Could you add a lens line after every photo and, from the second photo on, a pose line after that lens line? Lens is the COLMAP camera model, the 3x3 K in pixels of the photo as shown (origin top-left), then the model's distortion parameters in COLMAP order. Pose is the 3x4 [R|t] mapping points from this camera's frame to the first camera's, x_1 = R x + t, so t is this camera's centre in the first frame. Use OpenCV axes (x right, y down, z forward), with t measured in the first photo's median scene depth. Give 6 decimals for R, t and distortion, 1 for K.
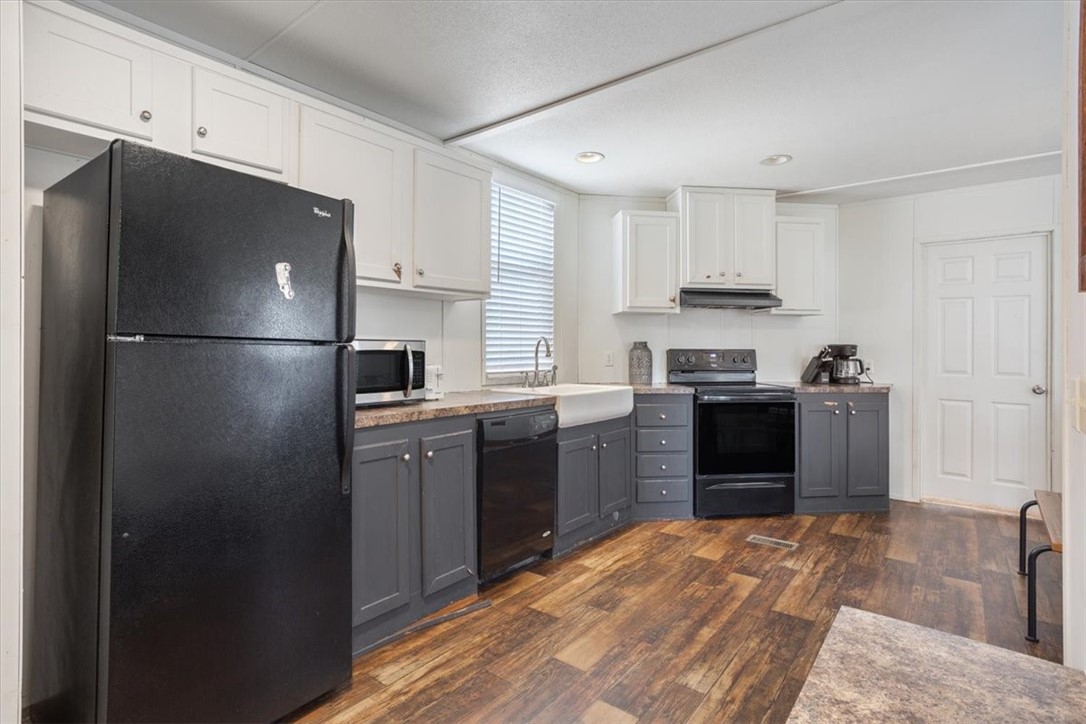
lens RADIAL K [[546.4, 0, 525.5], [0, 546.4, 351.1], [0, 0, 1]] dist [-0.032896, 0.000271]
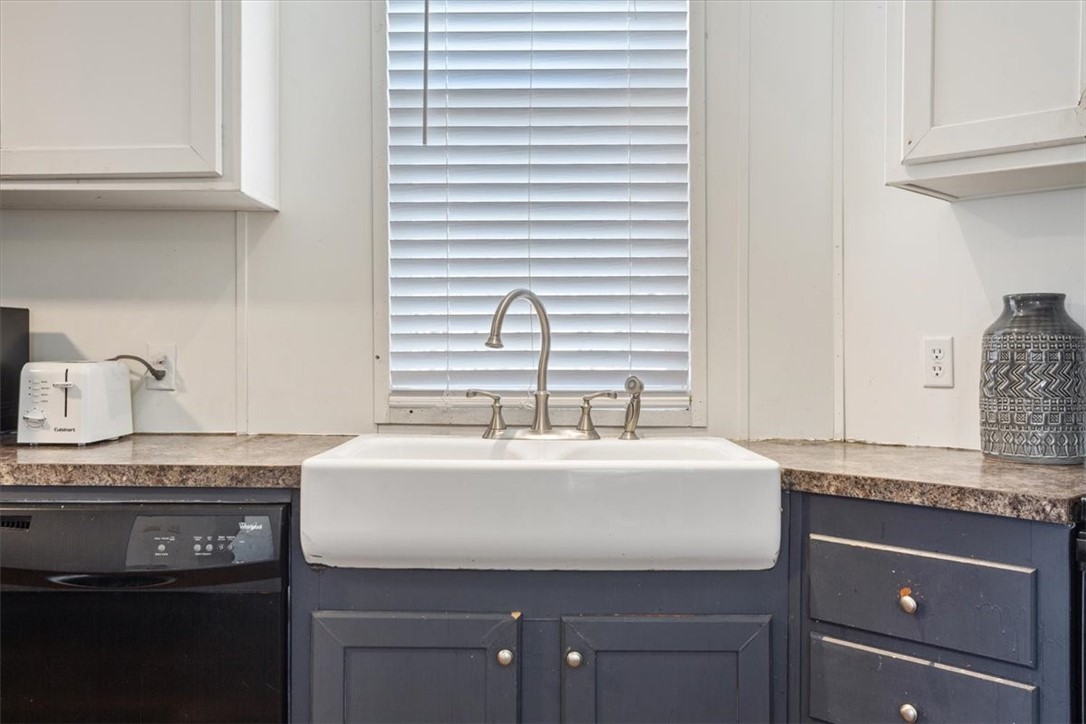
lens RADIAL K [[980.1, 0, 543.0], [0, 980.1, 362.0], [0, 0, 1]] dist [0.015394, 0.005242]
pose [[0.616402, 0.007365, -0.787397, 0.511829], [-0.004332, 0.999973, 0.005962, 0.014351], [0.787420, -0.000264, 0.616417, 0.639621]]
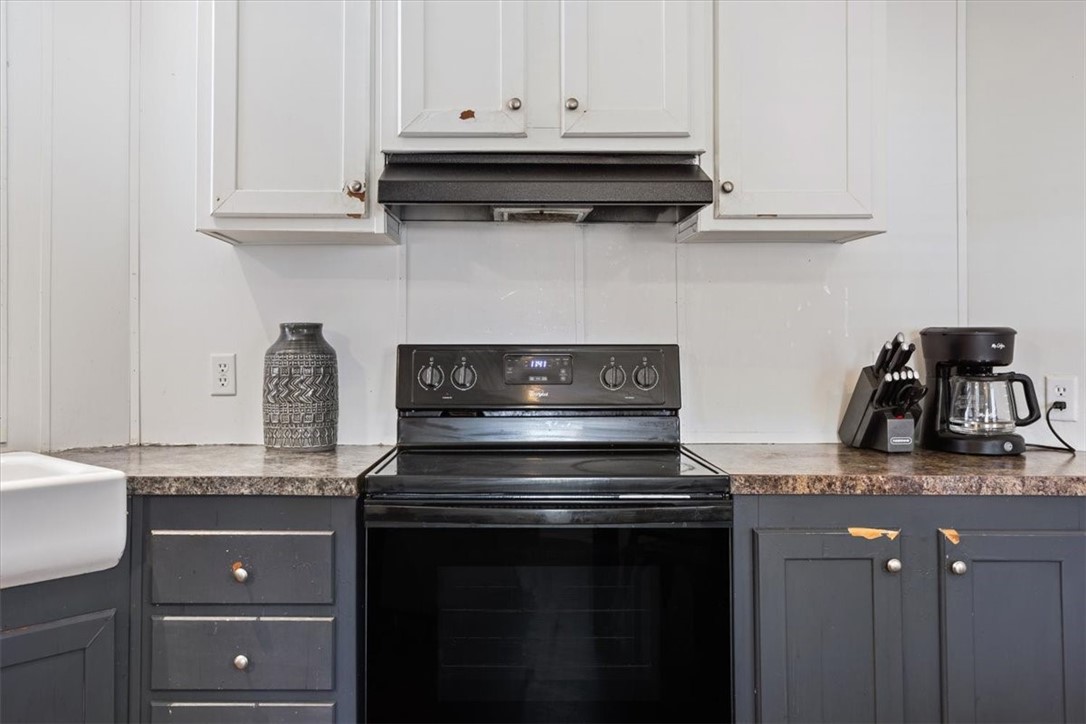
lens RADIAL K [[910.4, 0, 488.4], [0, 910.4, 335.9], [0, 0, 1]] dist [-0.001394, -0.000381]
pose [[0.992369, -0.006431, -0.123136, 0.467831], [0.004656, 0.999881, -0.014697, -0.001237], [0.123216, 0.014012, 0.992281, 0.548133]]
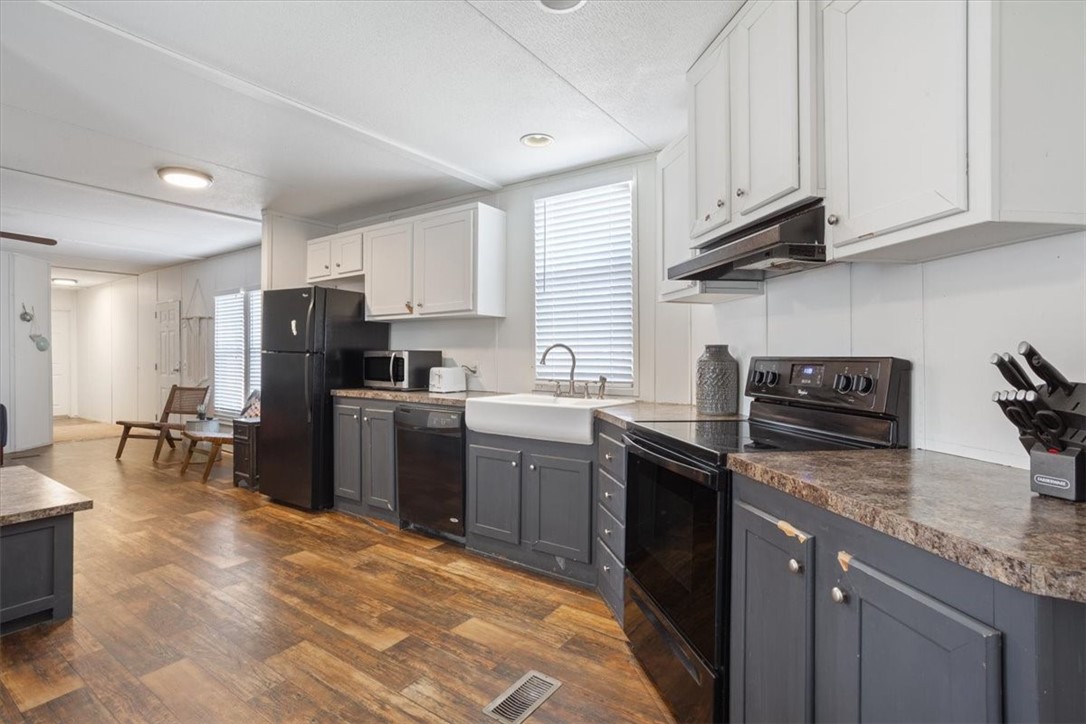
lens RADIAL K [[512.7, 0, 545.8], [0, 512.7, 367.9], [0, 0, 1]] dist [-0.025115, 0.000963]
pose [[0.081508, 0.018972, -0.996492, 0.907010], [-0.008249, 0.999797, 0.018360, -0.000550], [0.996639, 0.006724, 0.081648, 0.904560]]
